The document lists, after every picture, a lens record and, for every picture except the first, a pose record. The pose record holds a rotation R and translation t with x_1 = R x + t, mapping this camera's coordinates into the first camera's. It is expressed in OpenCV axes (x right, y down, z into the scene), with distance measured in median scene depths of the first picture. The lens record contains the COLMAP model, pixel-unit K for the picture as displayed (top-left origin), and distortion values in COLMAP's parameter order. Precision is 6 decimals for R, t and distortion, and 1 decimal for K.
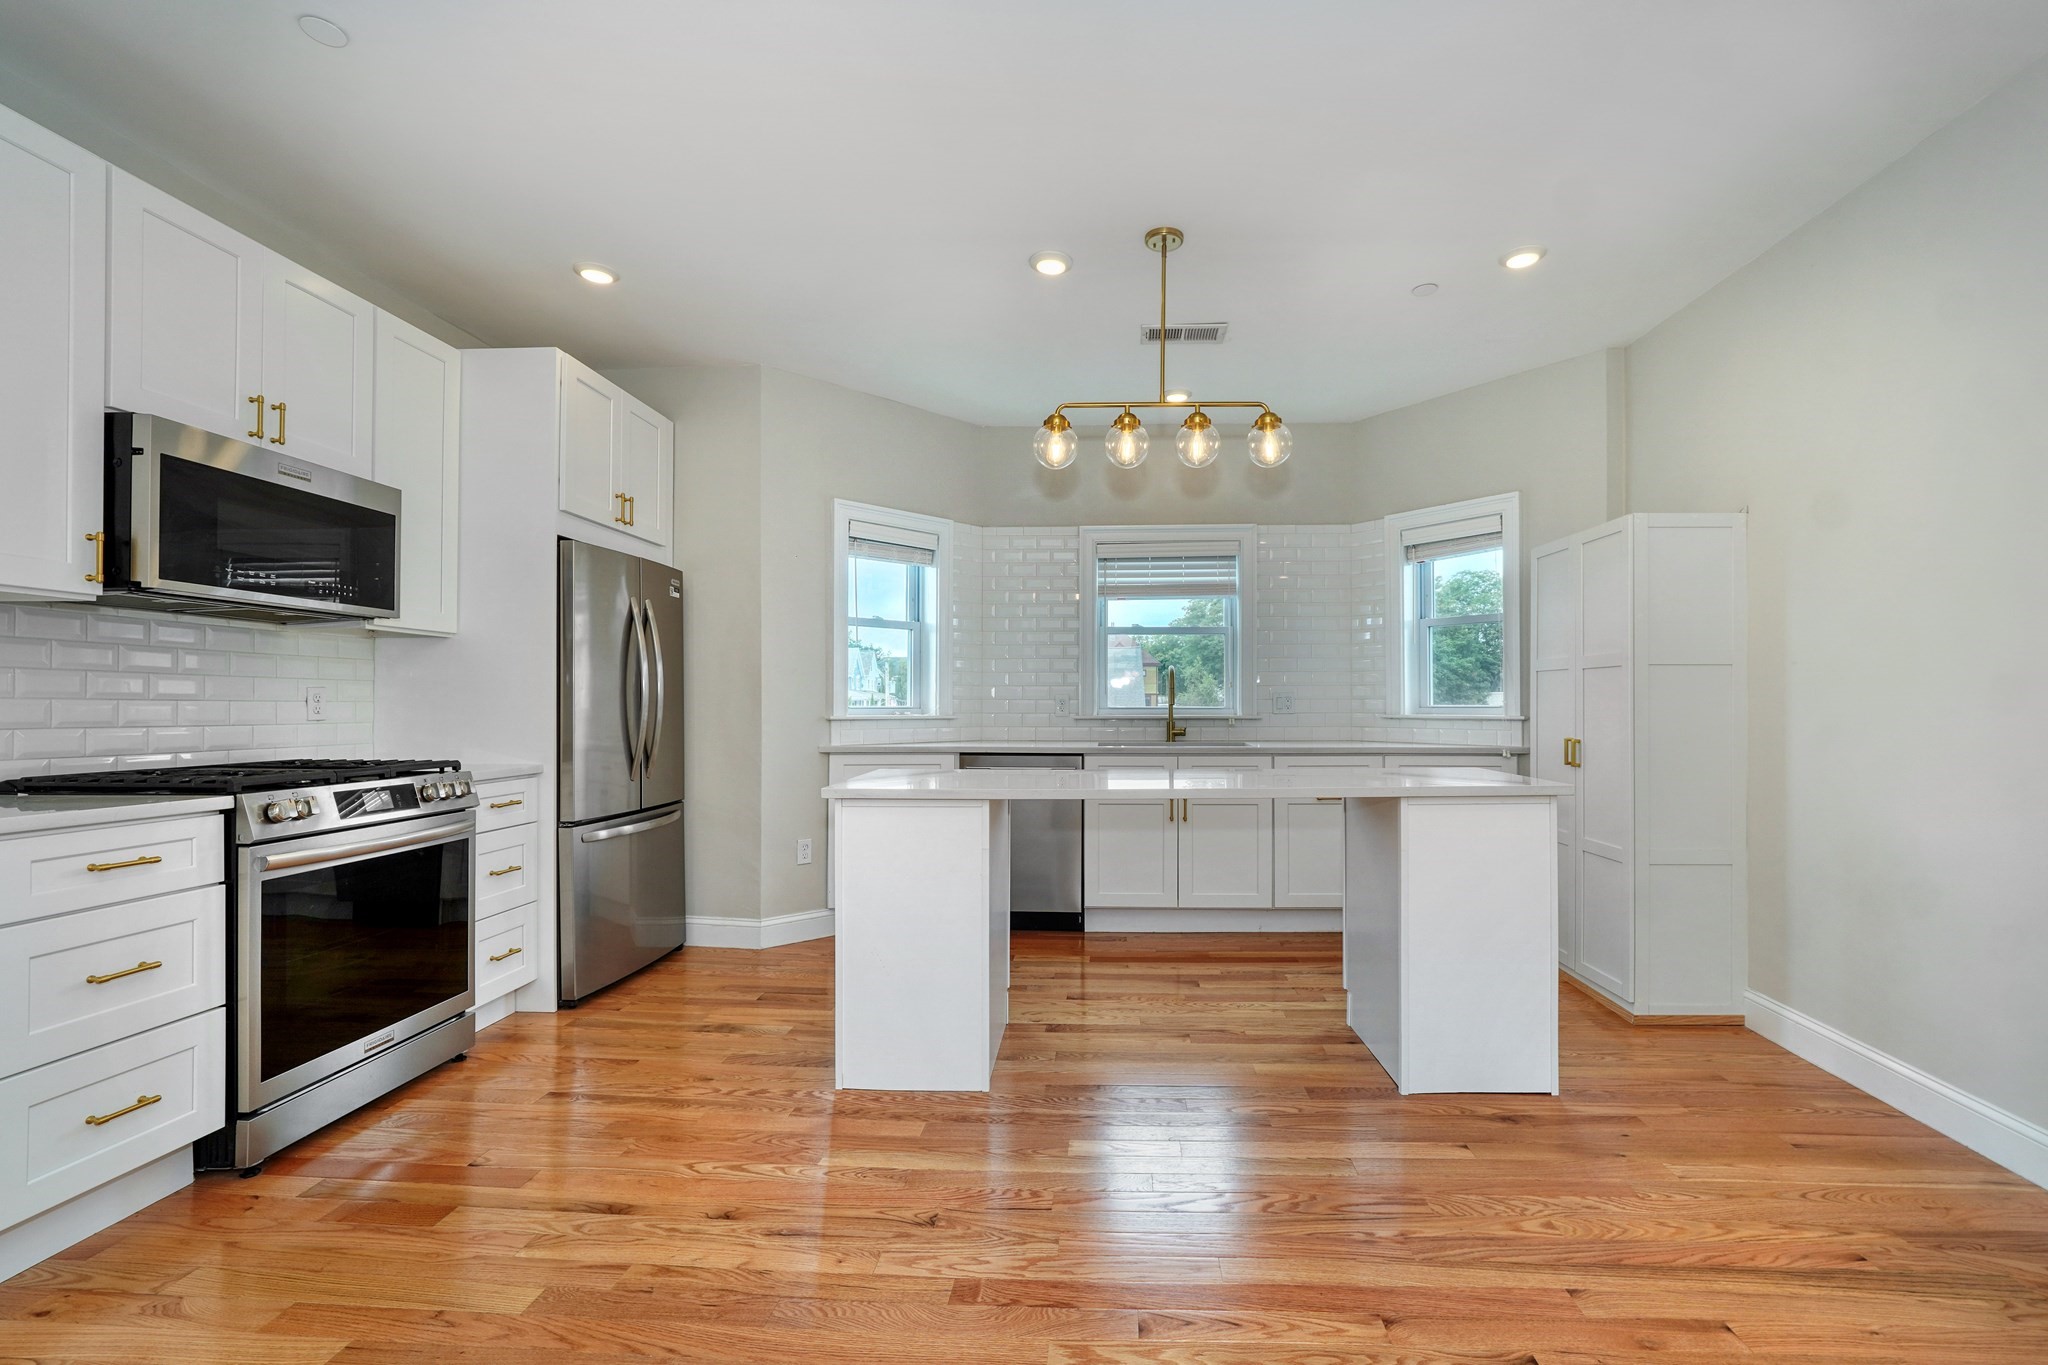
lens RADIAL K [[876.8, 0, 1058.6], [0, 876.8, 692.3], [0, 0, 1]] dist [-0.009793, 0.004146]
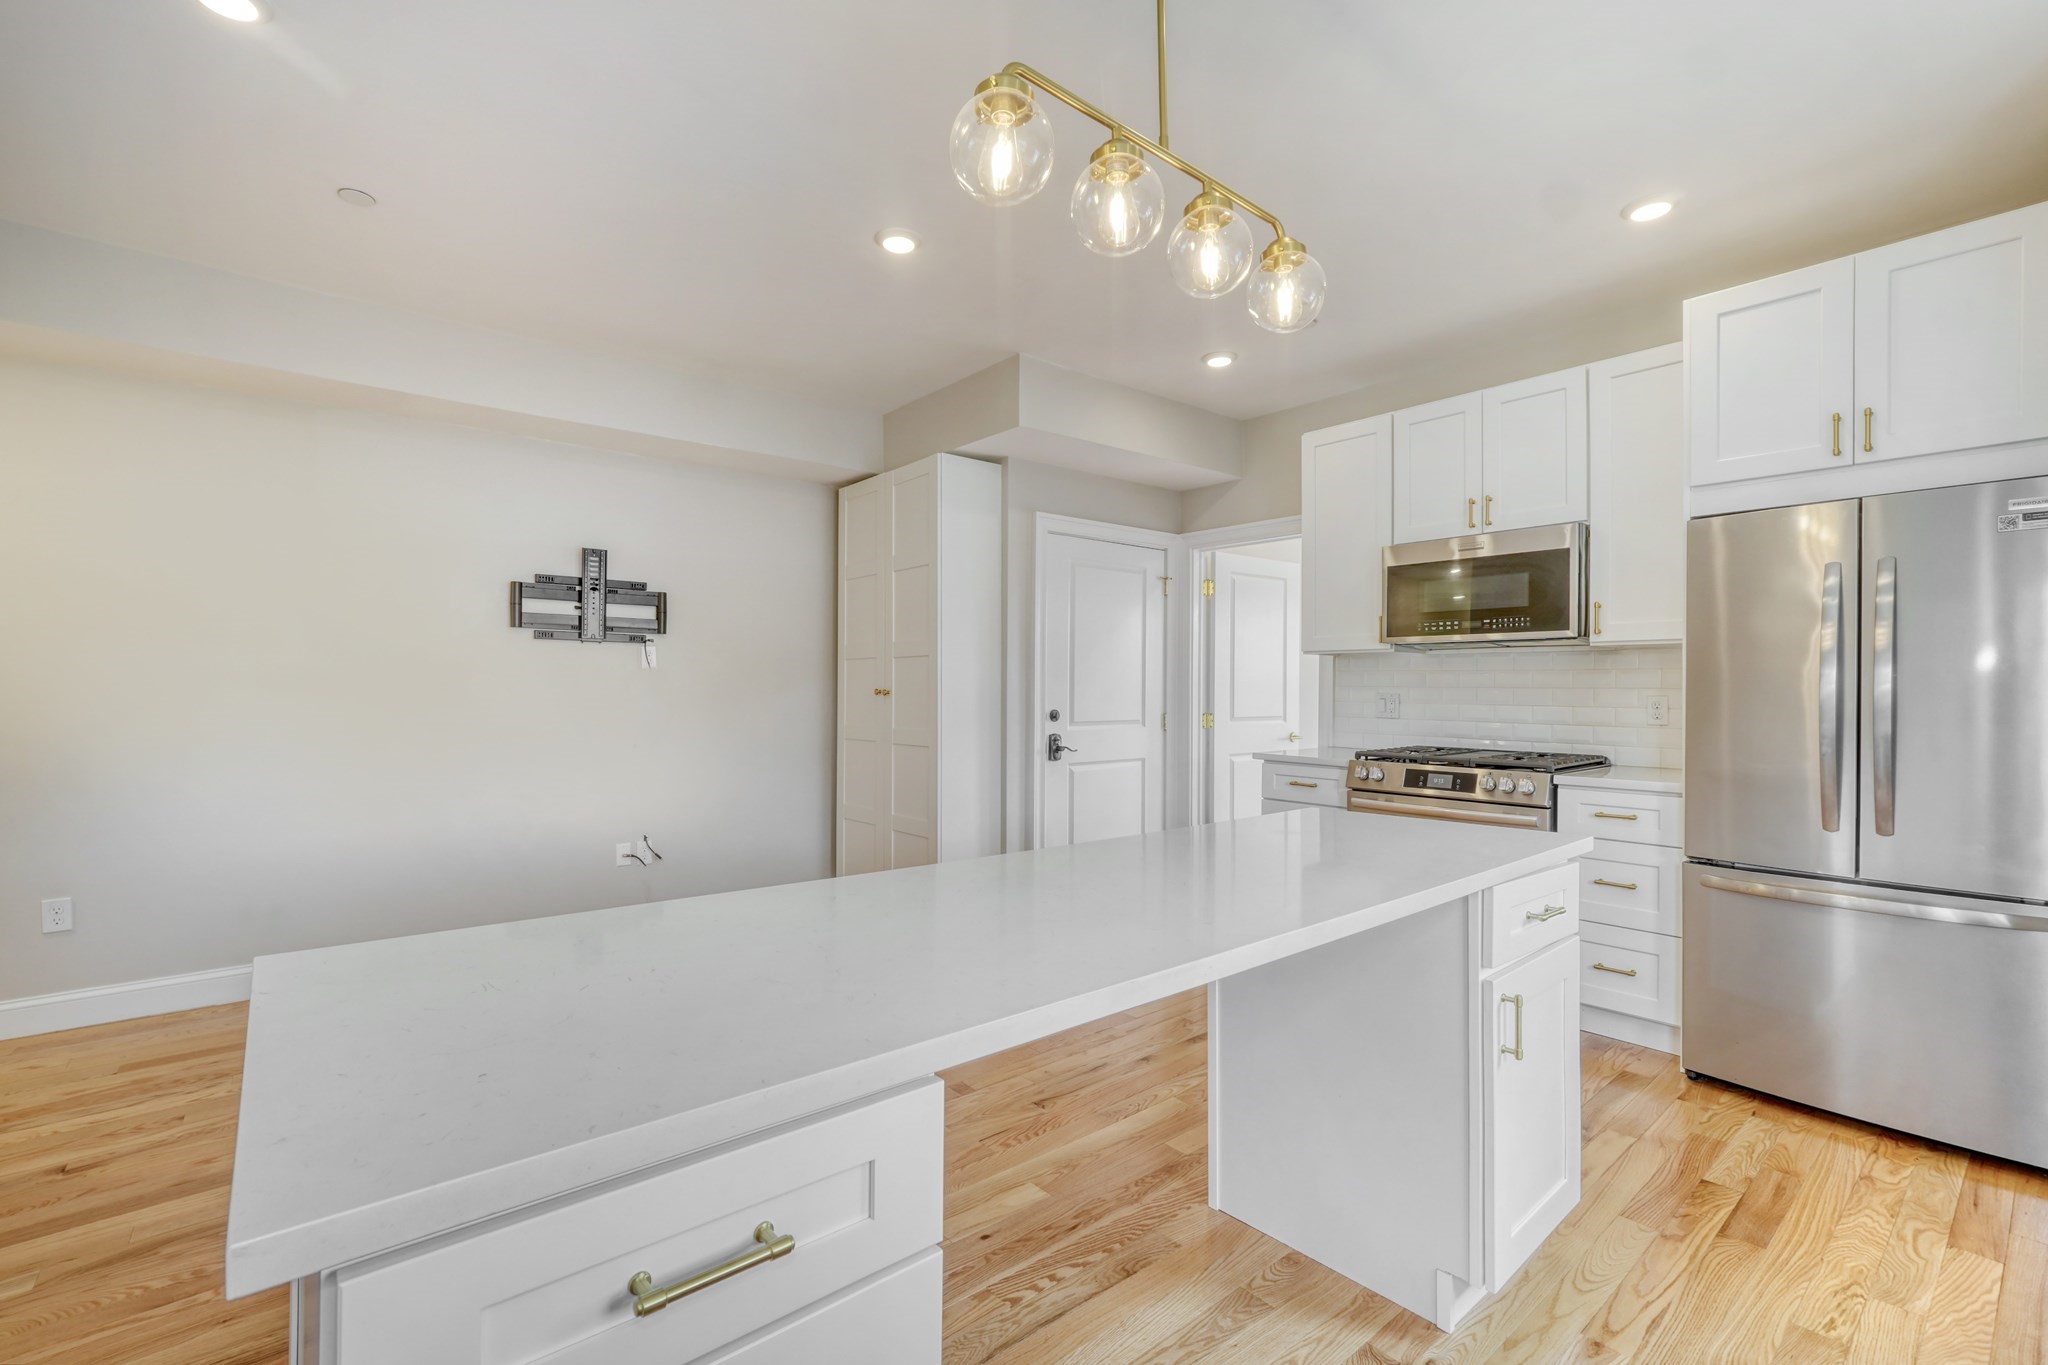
lens RADIAL K [[876.8, 0, 1058.6], [0, 876.8, 692.3], [0, 0, 1]] dist [-0.009793, 0.004146]
pose [[-0.709718, 0.001196, -0.704485, 0.597969], [0.009547, 0.999923, -0.007920, -0.009691], [0.704421, -0.012347, -0.709675, 1.524967]]
